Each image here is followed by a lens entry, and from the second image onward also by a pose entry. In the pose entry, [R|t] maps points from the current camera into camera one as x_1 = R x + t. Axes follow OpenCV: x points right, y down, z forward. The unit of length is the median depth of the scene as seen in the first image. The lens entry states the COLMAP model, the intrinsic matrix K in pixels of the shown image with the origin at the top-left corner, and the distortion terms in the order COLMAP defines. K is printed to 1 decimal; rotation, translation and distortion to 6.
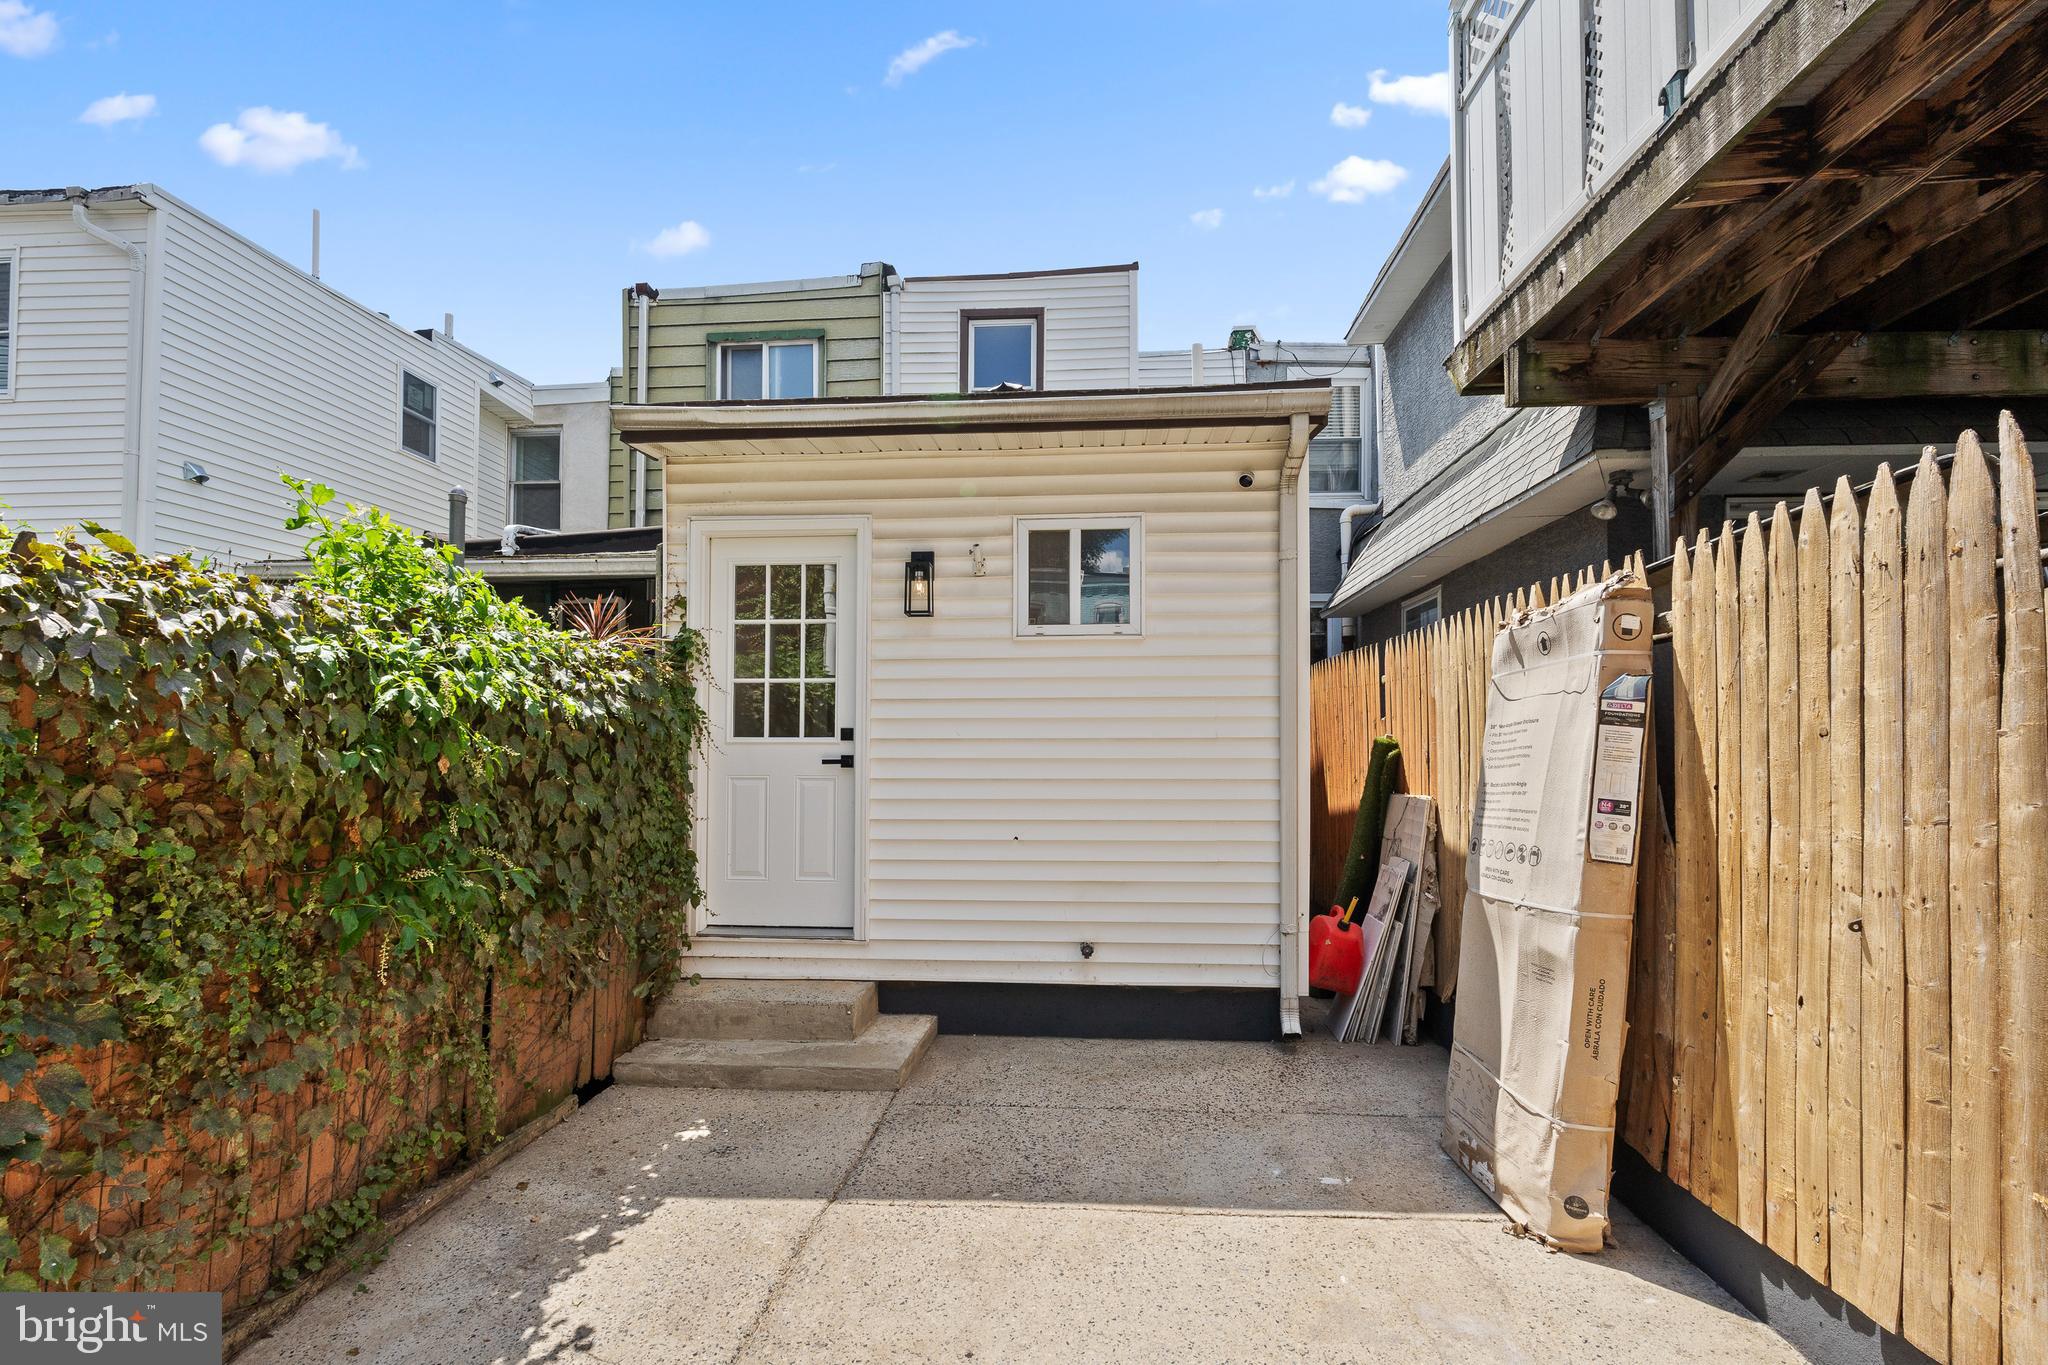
lens RADIAL K [[916.5, 0, 1025.1], [0, 916.5, 694.7], [0, 0, 1]] dist [-0.001934, -0.000327]
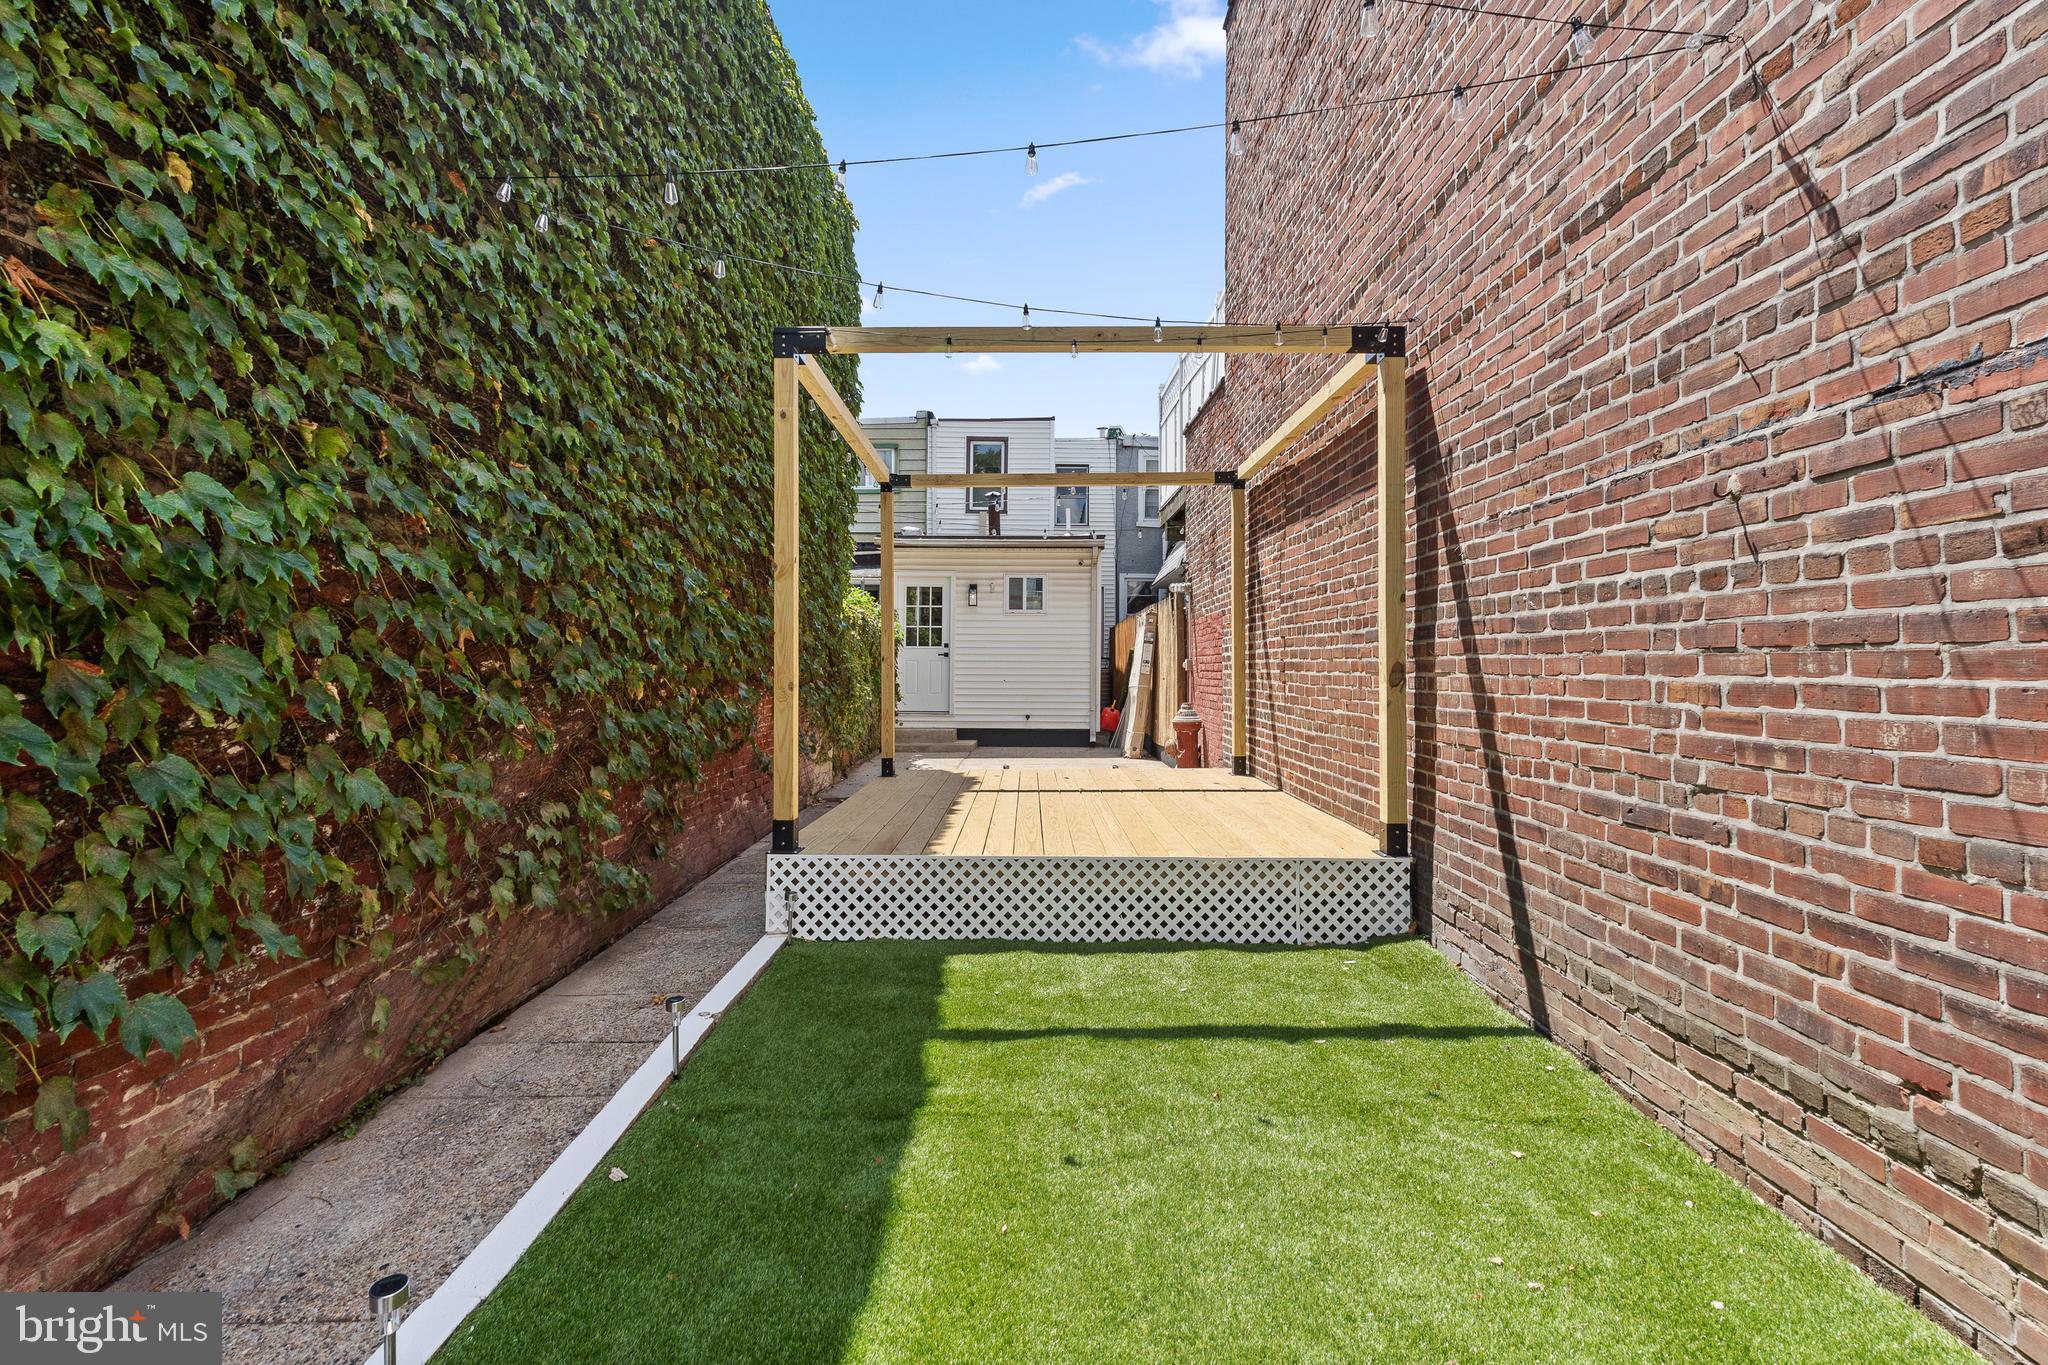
lens RADIAL K [[926.5, 0, 1017.5], [0, 926.5, 673.0], [0, 0, 1]] dist [-0.002773, 0.000066]
pose [[0.998174, 0.005938, 0.060112, -0.144460], [-0.009571, 0.998133, 0.060326, -0.049934], [-0.059641, -0.060792, 0.996367, -1.958956]]
